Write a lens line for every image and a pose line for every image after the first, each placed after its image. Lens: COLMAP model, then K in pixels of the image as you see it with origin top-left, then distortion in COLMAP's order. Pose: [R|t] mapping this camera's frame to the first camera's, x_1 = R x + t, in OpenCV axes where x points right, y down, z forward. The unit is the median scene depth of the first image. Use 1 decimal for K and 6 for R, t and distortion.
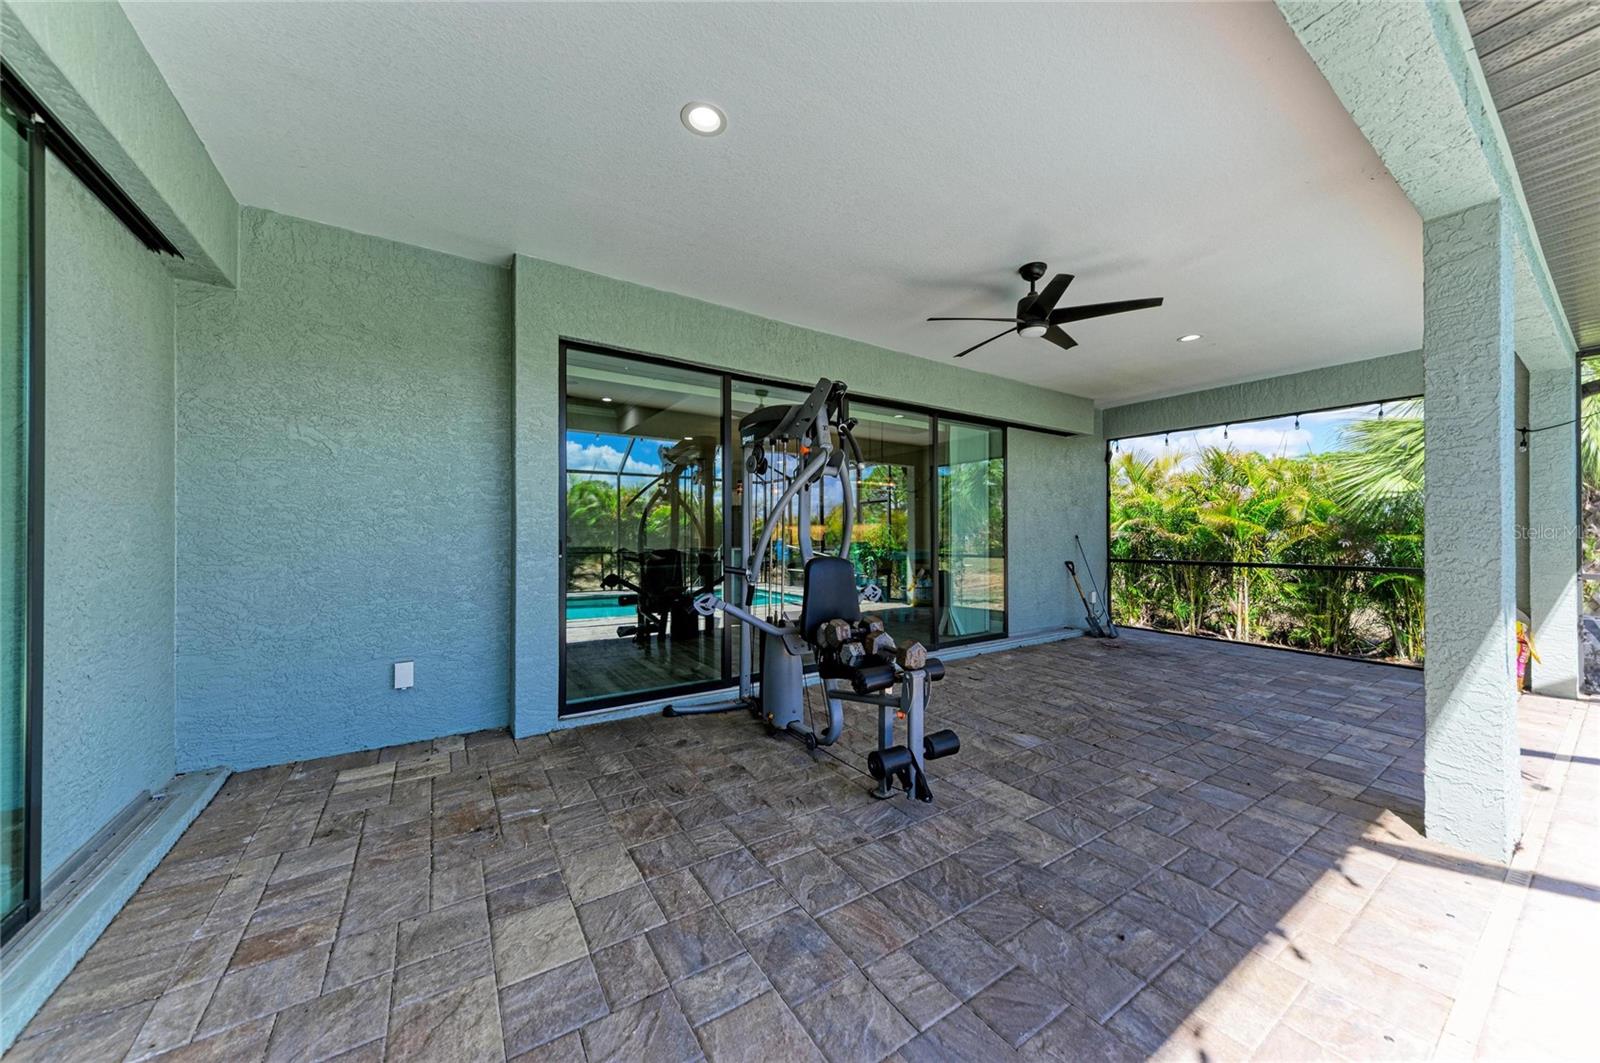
lens RADIAL K [[550.6, 0, 828.5], [0, 550.6, 537.7], [0, 0, 1]] dist [0.003318, -0.000969]
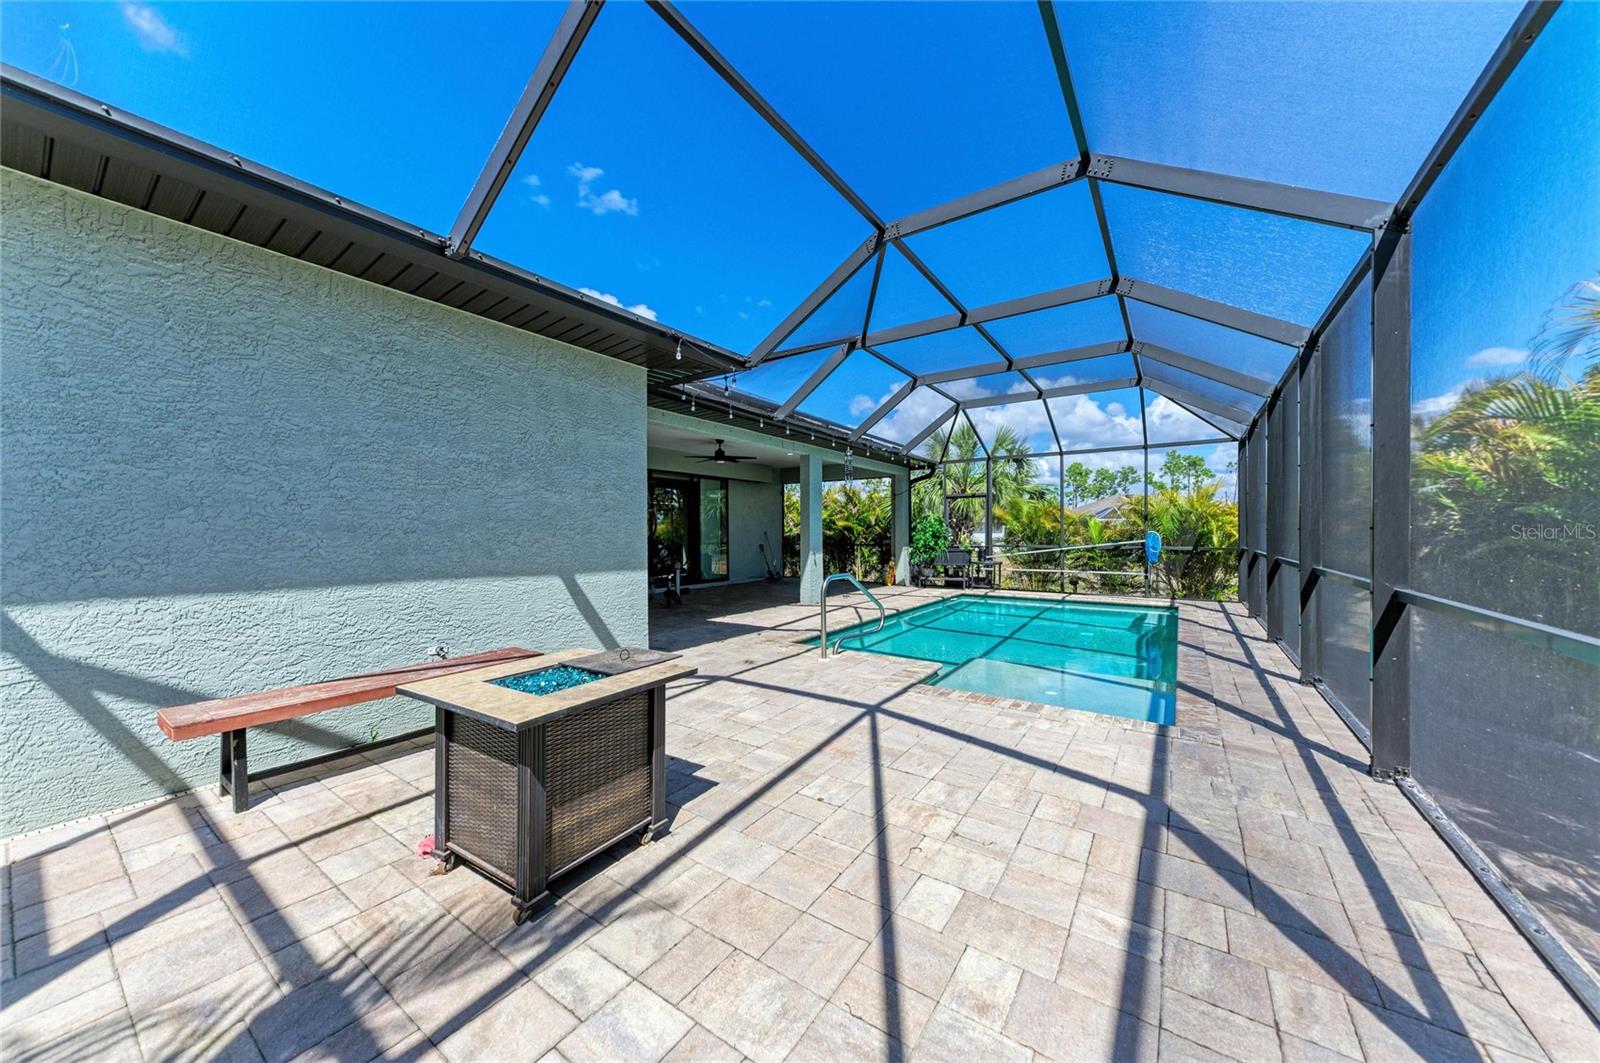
lens RADIAL K [[550.6, 0, 811.1], [0, 550.6, 524.3], [0, 0, 1]] dist [0.003318, -0.000969]
pose [[0.934705, 0.004172, 0.355399, -0.114613], [0.002577, 0.999825, -0.018515, 0.006922], [-0.355414, 0.018222, 0.934531, -1.009048]]
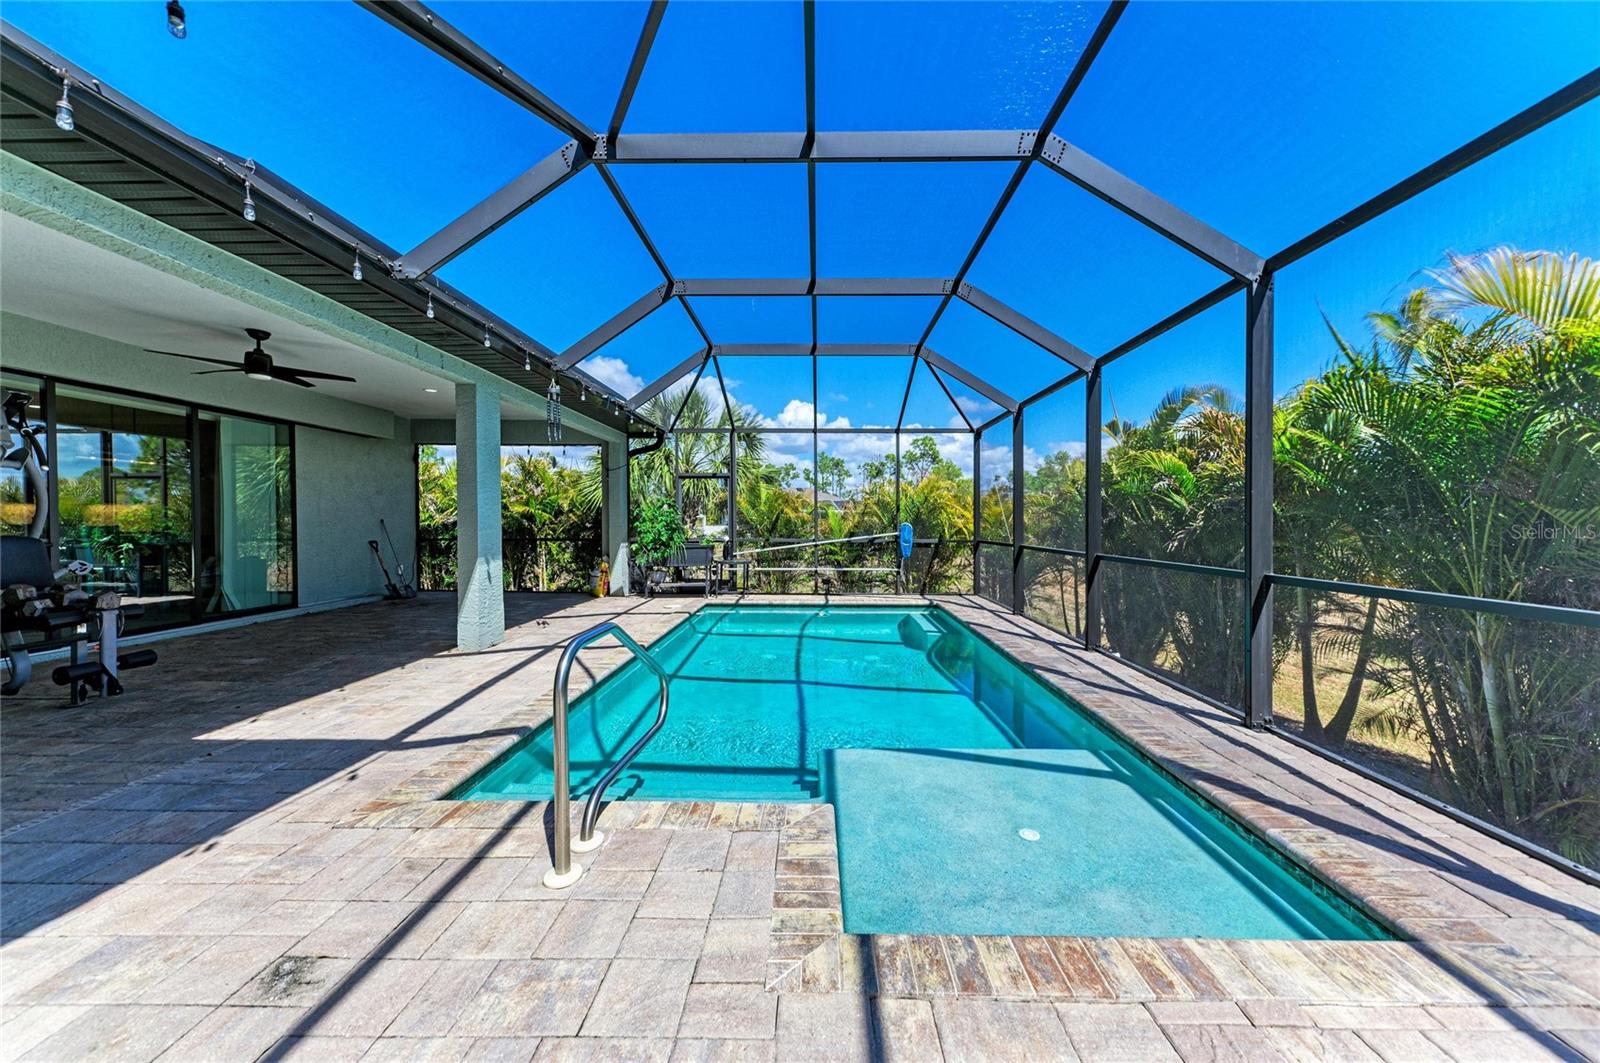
lens RADIAL K [[550.6, 0, 805.4], [0, 550.6, 533.1], [0, 0, 1]] dist [0.003318, -0.000969]
pose [[0.599420, -0.012935, 0.800330, 0.036944], [-0.003004, 0.999826, 0.018409, 0.000141], [-0.800429, -0.013439, 0.599277, -0.526920]]
